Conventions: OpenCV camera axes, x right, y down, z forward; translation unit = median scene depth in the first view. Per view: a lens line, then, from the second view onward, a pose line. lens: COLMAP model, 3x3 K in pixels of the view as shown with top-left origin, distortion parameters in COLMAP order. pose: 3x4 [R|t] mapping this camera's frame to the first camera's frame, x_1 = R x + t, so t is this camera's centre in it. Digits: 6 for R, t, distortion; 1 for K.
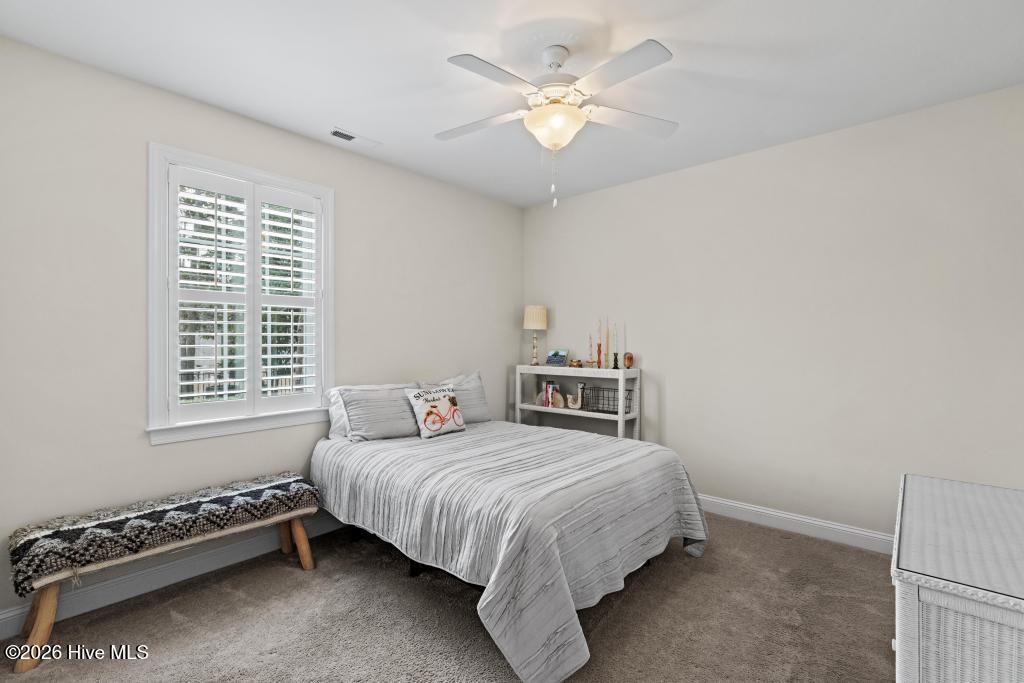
lens RADIAL K [[456.8, 0, 512.8], [0, 456.8, 341.0], [0, 0, 1]] dist [0.002640, -0.000471]
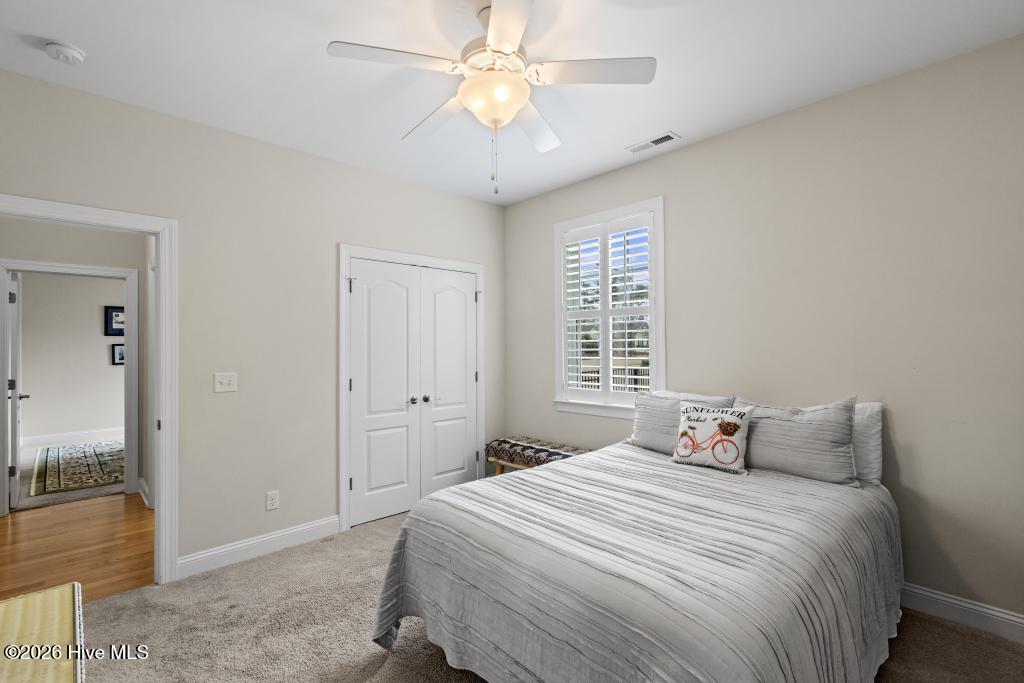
lens RADIAL K [[456.8, 0, 513.8], [0, 456.8, 341.7], [0, 0, 1]] dist [0.002640, -0.000471]
pose [[-0.073870, -0.009233, -0.997225, 0.891891], [0.007118, 0.999927, -0.009785, -0.001229], [0.997242, -0.007821, -0.073799, 1.032555]]
